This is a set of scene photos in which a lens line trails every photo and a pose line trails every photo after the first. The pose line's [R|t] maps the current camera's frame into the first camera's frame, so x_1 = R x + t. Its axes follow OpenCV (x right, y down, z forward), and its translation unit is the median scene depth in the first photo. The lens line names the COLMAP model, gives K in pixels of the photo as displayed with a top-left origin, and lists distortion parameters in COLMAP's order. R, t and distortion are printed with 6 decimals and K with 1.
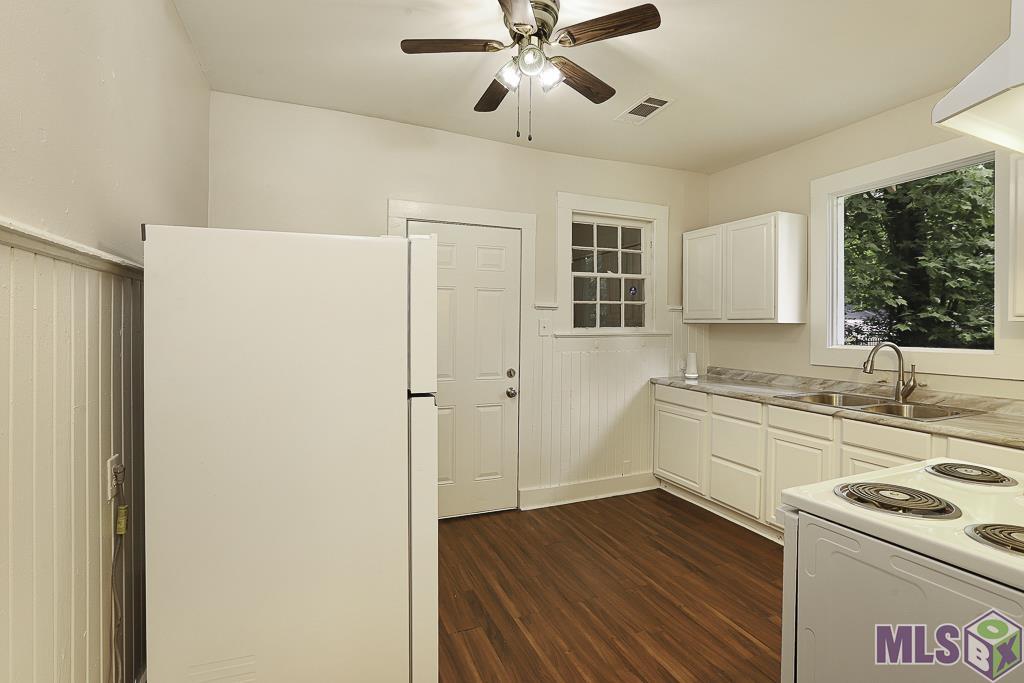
lens RADIAL K [[489.6, 0, 536.2], [0, 489.6, 328.8], [0, 0, 1]] dist [0.001178, 0.011877]
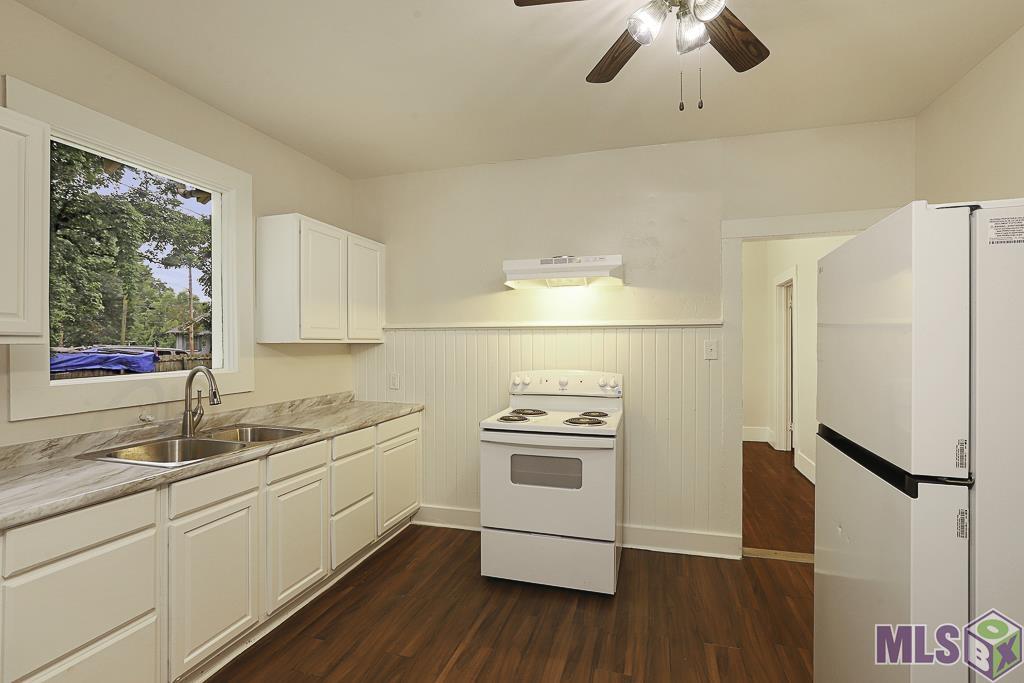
lens RADIAL K [[482.8, 0, 504.8], [0, 482.8, 337.1], [0, 0, 1]] dist [-0.046810, 0.035800]
pose [[-0.744911, 0.000635, 0.667164, -0.208369], [-0.002339, 0.999991, -0.003563, -0.020152], [-0.667160, -0.004214, -0.744903, 1.165584]]
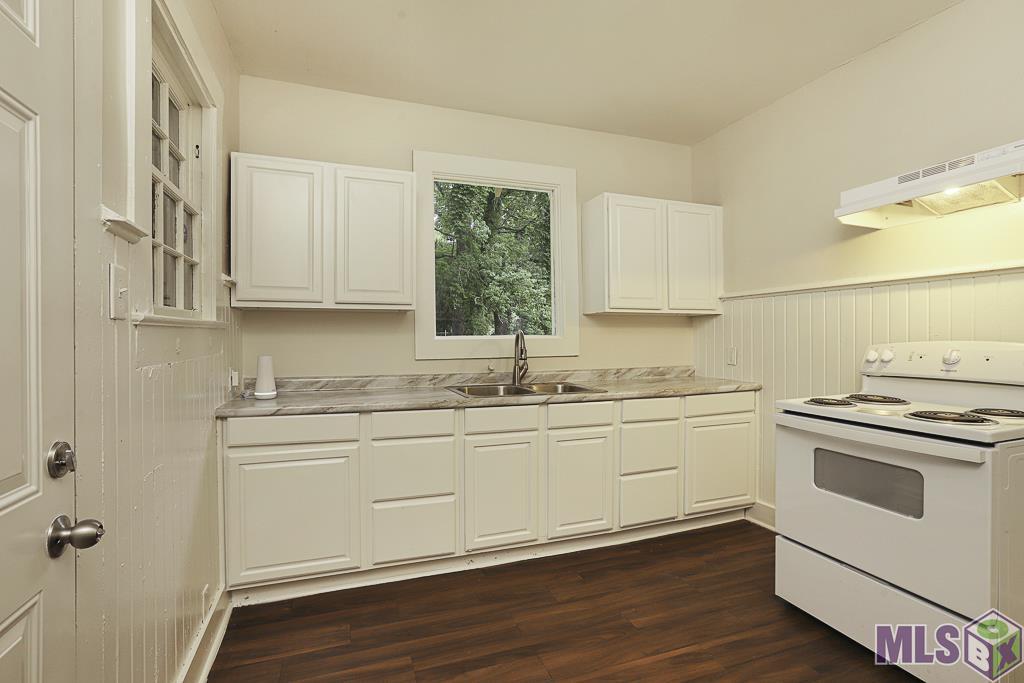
lens RADIAL K [[482.8, 0, 504.8], [0, 482.8, 337.1], [0, 0, 1]] dist [-0.046810, 0.035800]
pose [[0.096972, -0.006706, 0.995265, -0.316786], [0.007936, 0.999951, 0.005965, 0.032653], [-0.995255, 0.007320, 0.097020, 0.858788]]
